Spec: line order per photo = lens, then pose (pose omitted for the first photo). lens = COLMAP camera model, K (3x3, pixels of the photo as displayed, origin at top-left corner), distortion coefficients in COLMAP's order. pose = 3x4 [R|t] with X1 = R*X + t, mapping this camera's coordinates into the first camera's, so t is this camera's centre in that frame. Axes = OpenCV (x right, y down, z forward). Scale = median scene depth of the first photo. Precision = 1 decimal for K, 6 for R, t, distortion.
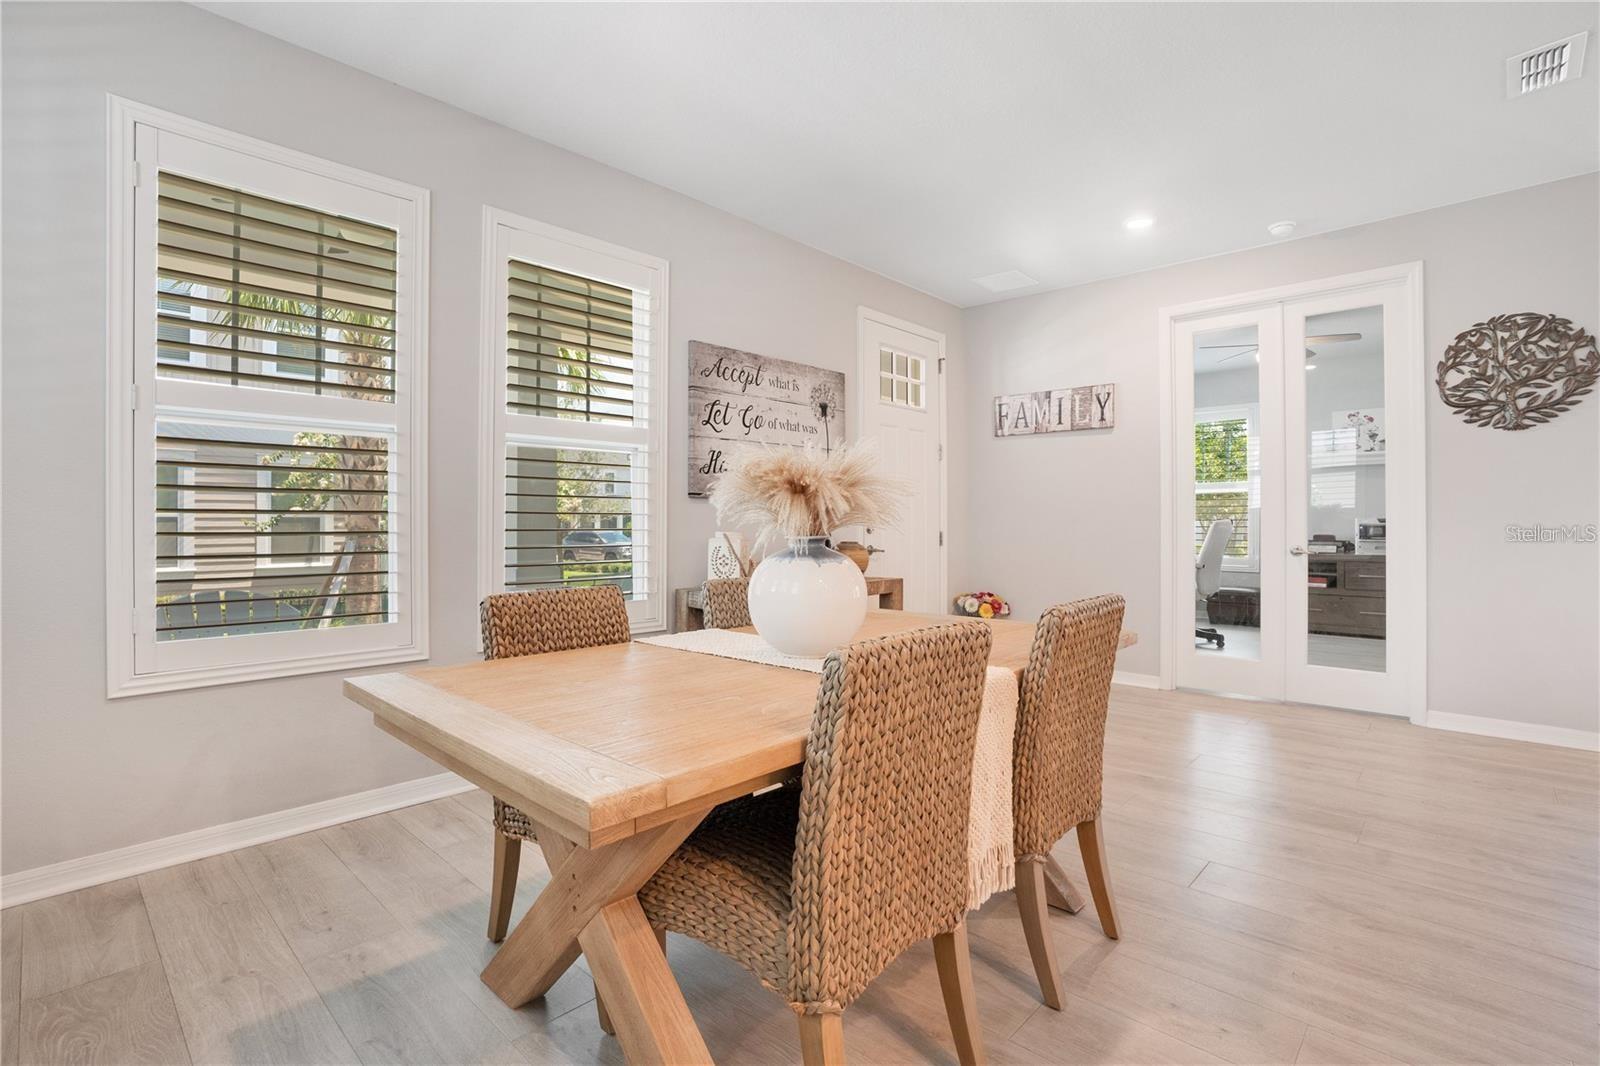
lens RADIAL K [[750.1, 0, 822.9], [0, 750.1, 513.2], [0, 0, 1]] dist [-0.050302, 0.017253]
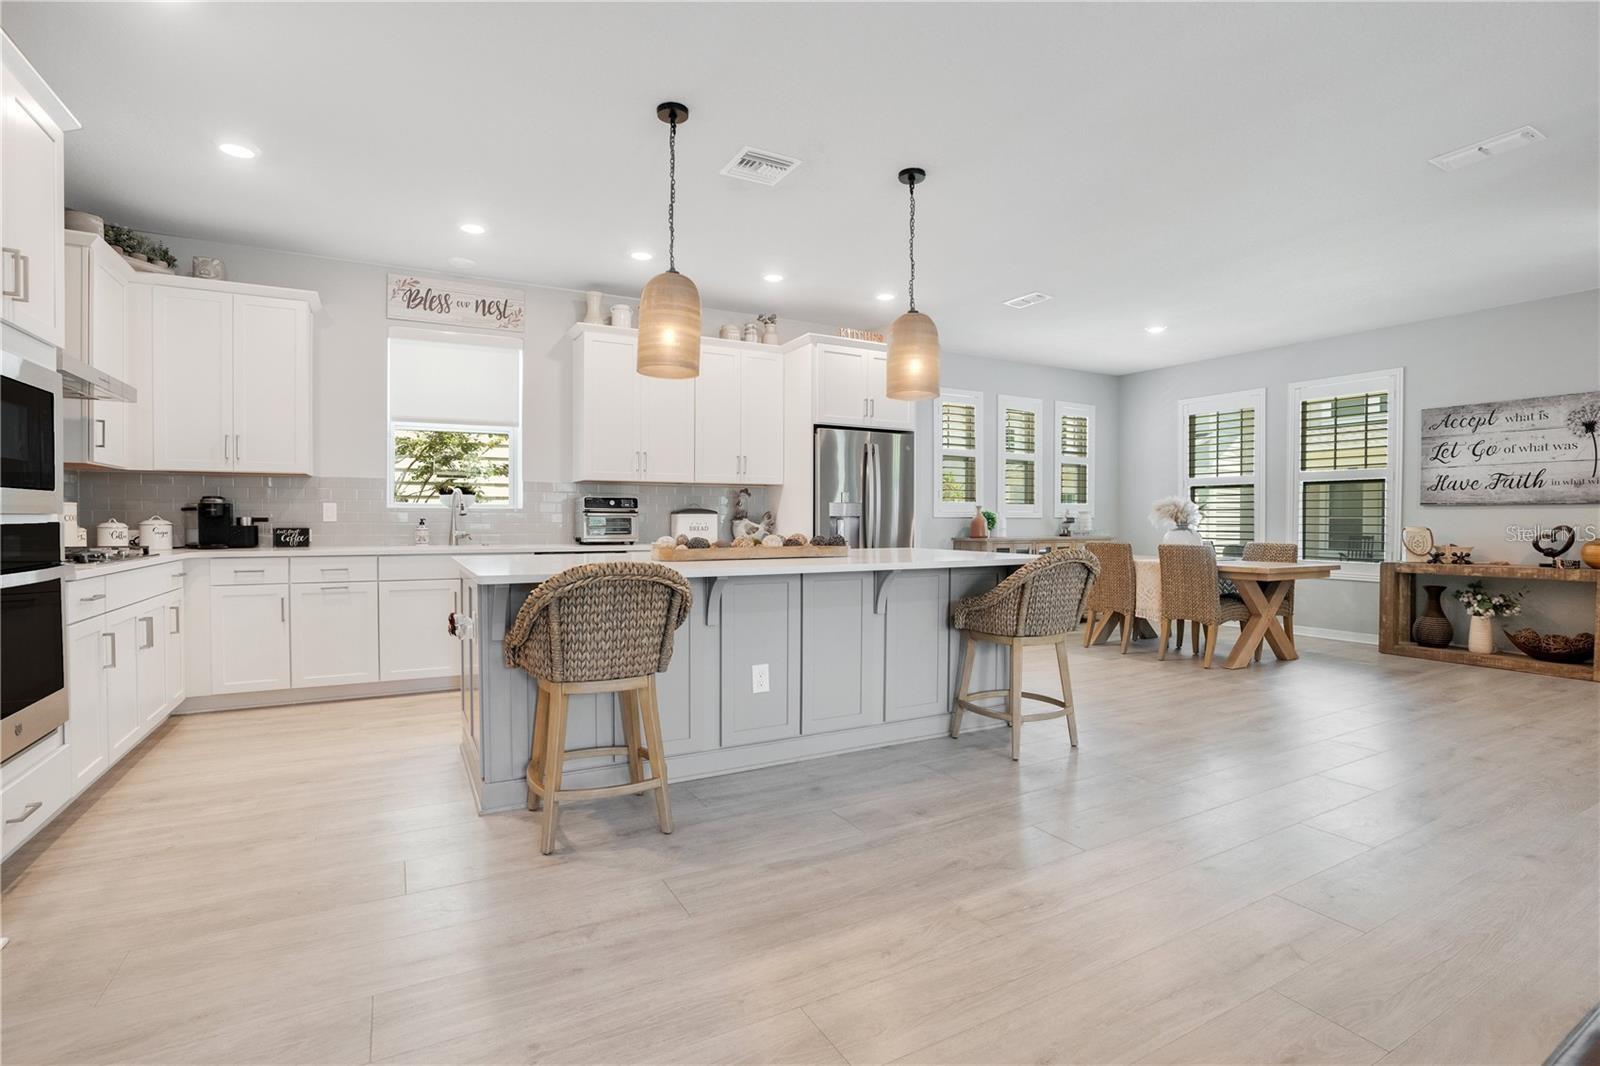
lens RADIAL K [[750.1, 0, 793.2], [0, 750.1, 529.6], [0, 0, 1]] dist [-0.050302, 0.017253]
pose [[-0.327738, 0.010849, -0.944706, 1.672617], [0.004507, 0.999941, 0.009920, 0.007904], [0.944758, -0.001006, -0.327768, 0.209323]]
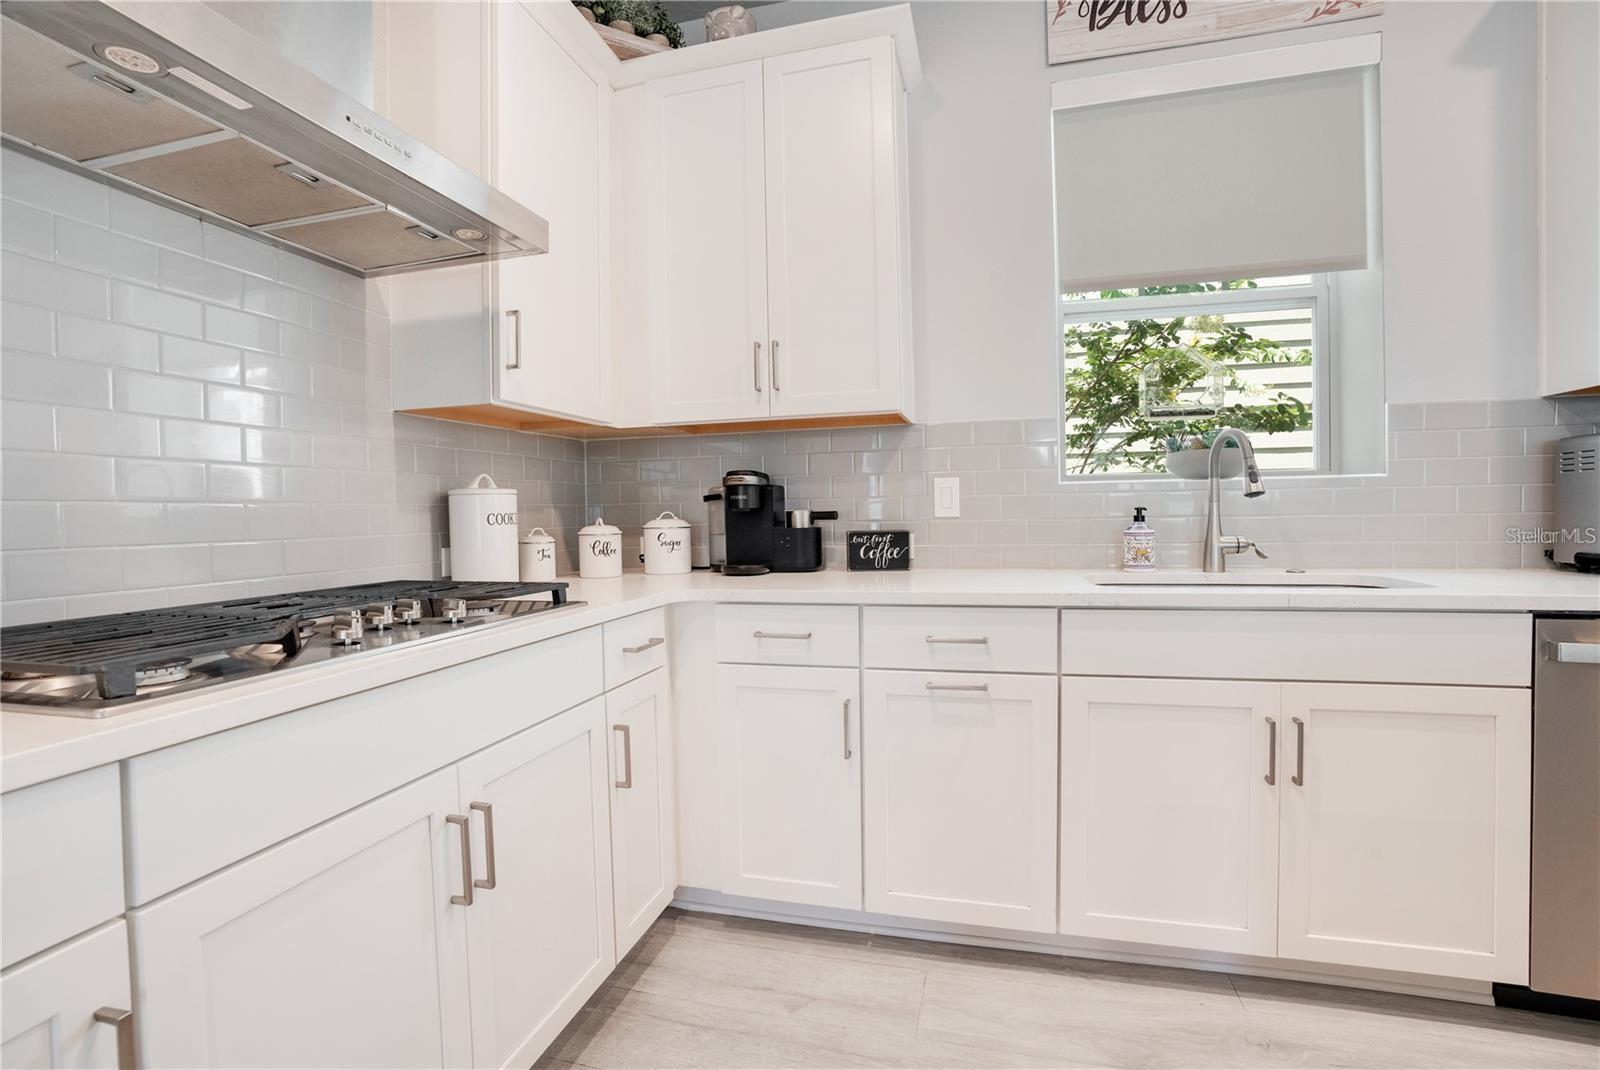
lens RADIAL K [[766.3, 0, 807.2], [0, 766.3, 530.8], [0, 0, 1]] dist [-0.064032, 0.019831]
pose [[-0.884079, 0.024877, -0.466674, 1.153696], [0.020978, 0.999688, 0.013548, 0.004022], [0.466866, 0.002188, -0.884326, -0.429671]]
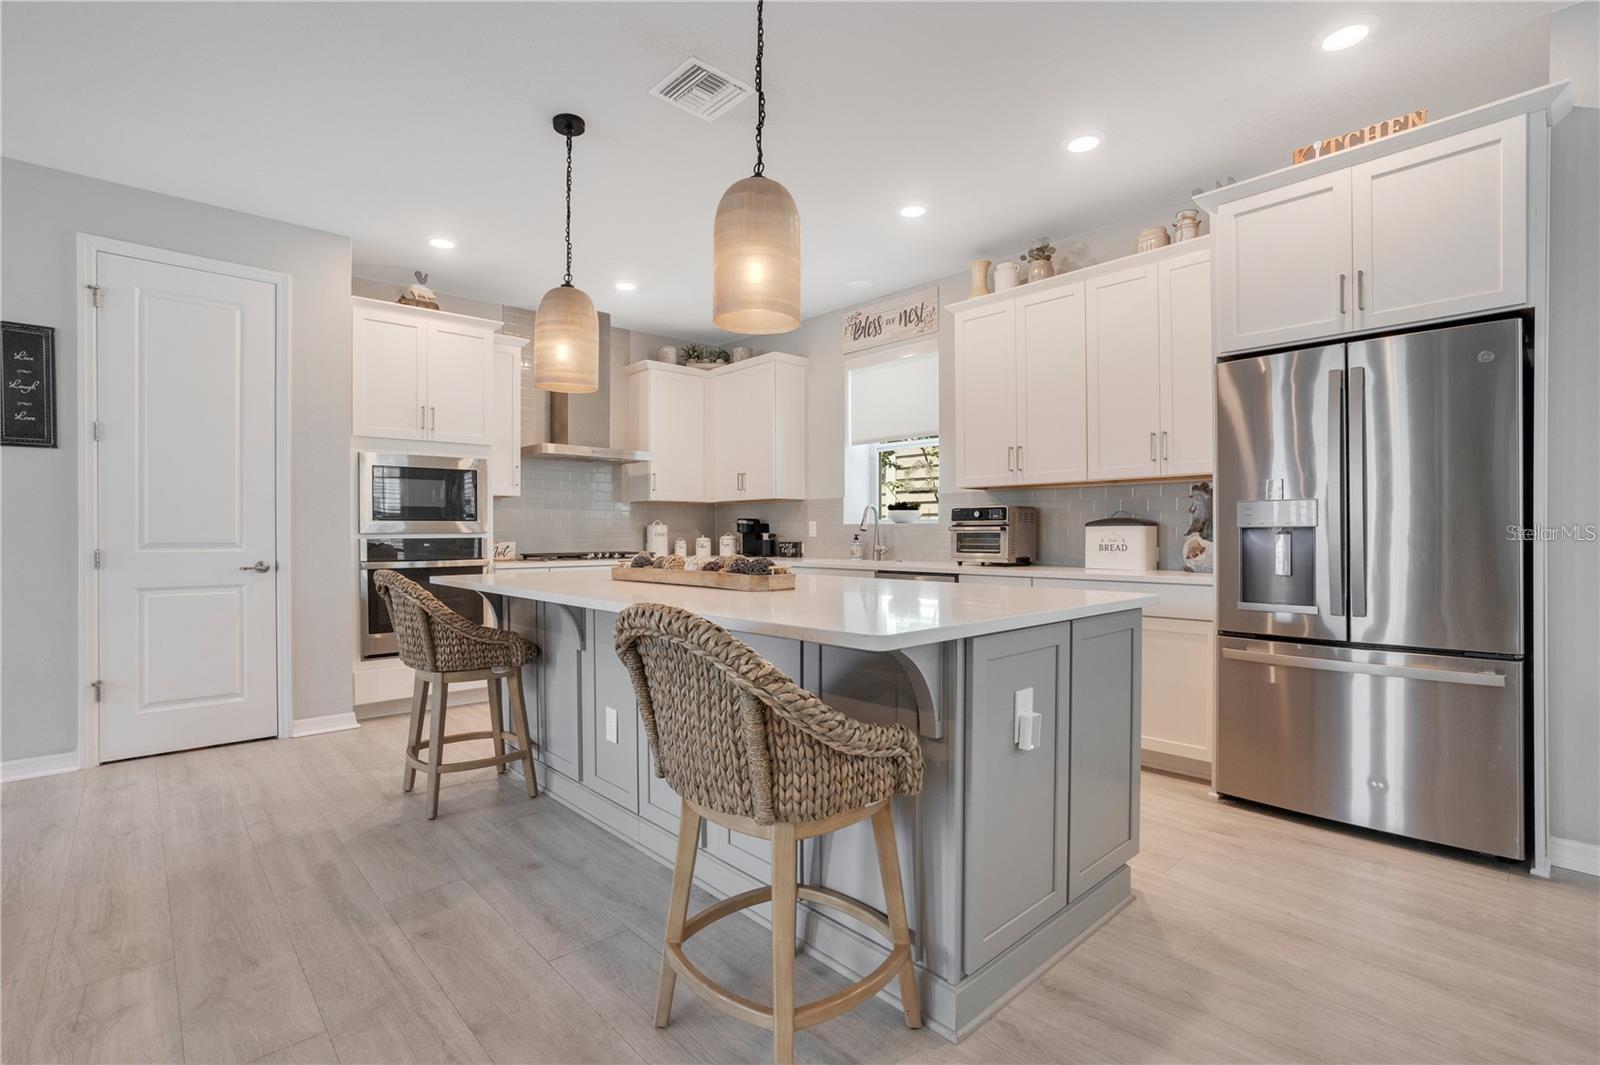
lens RADIAL K [[750.1, 0, 793.1], [0, 750.1, 539.0], [0, 0, 1]] dist [-0.050302, 0.017253]
pose [[-0.996338, -0.000810, 0.085501, 0.689580], [-0.000969, 0.999998, -0.001819, 0.009794], [-0.085500, -0.001895, -0.996336, 0.571548]]
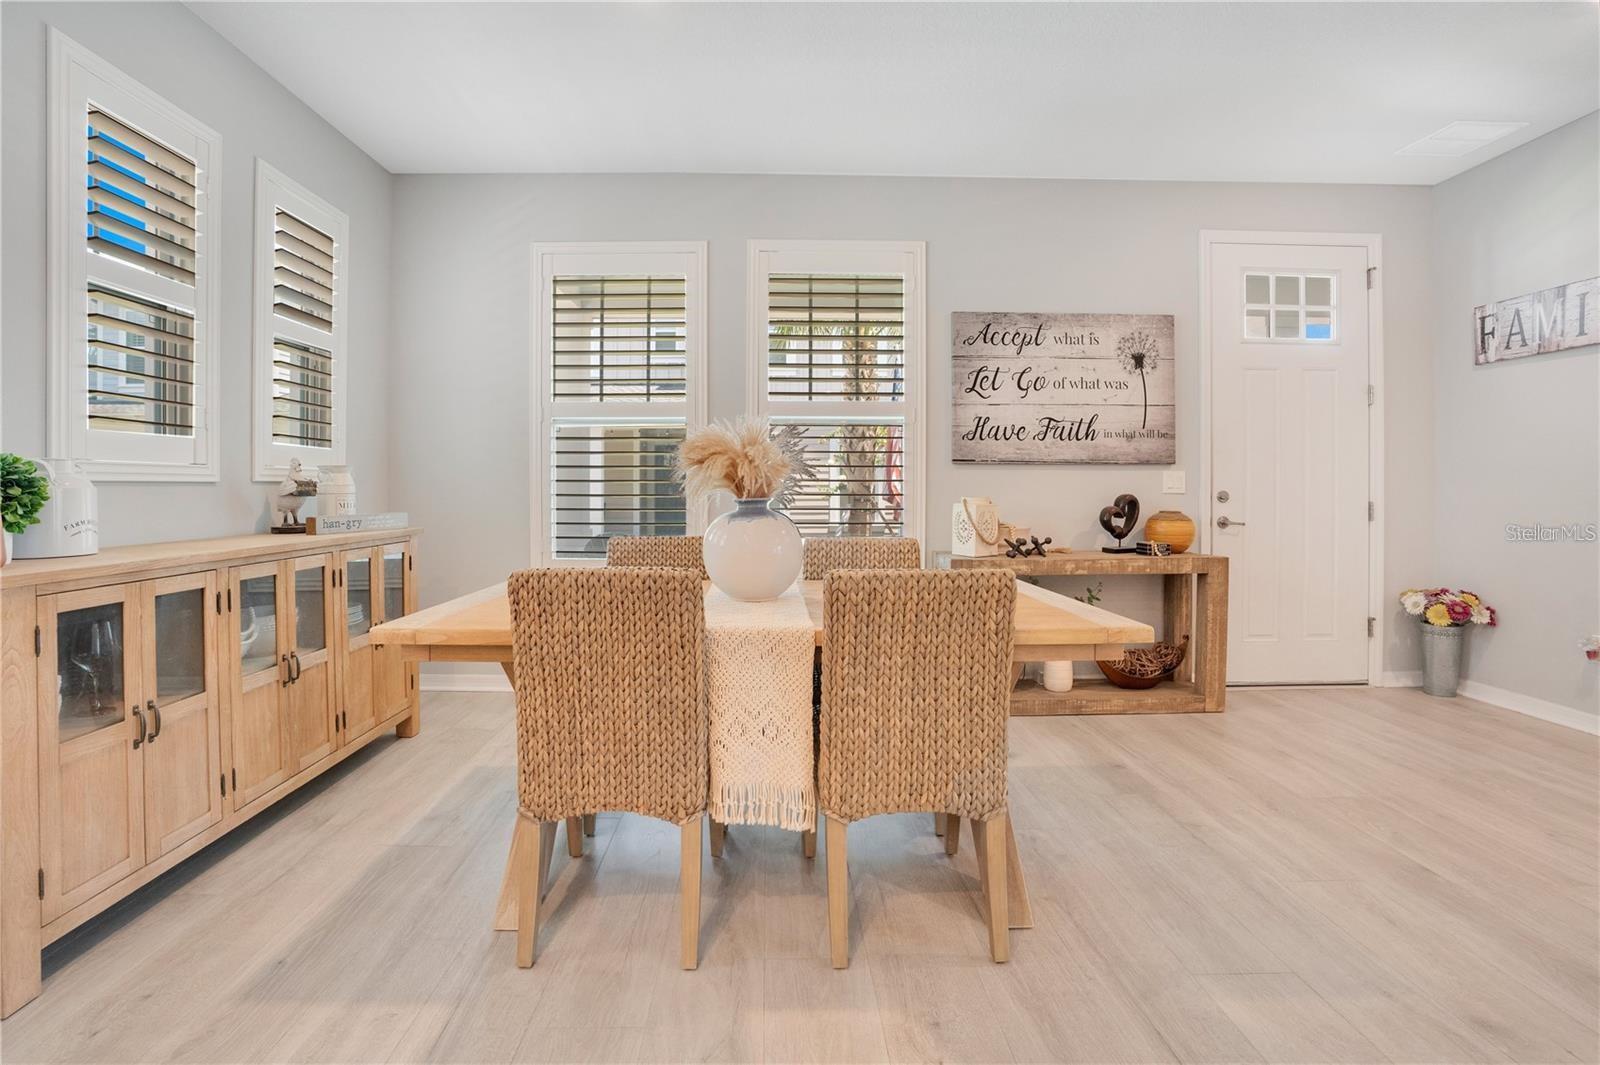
lens RADIAL K [[750.1, 0, 765.0], [0, 750.1, 487.6], [0, 0, 1]] dist [-0.050302, 0.017253]
pose [[0.682215, 0.002635, -0.731147, 0.379386], [0.004854, 0.999955, 0.008133, 0.002044], [0.731136, -0.009097, 0.682172, 0.093833]]
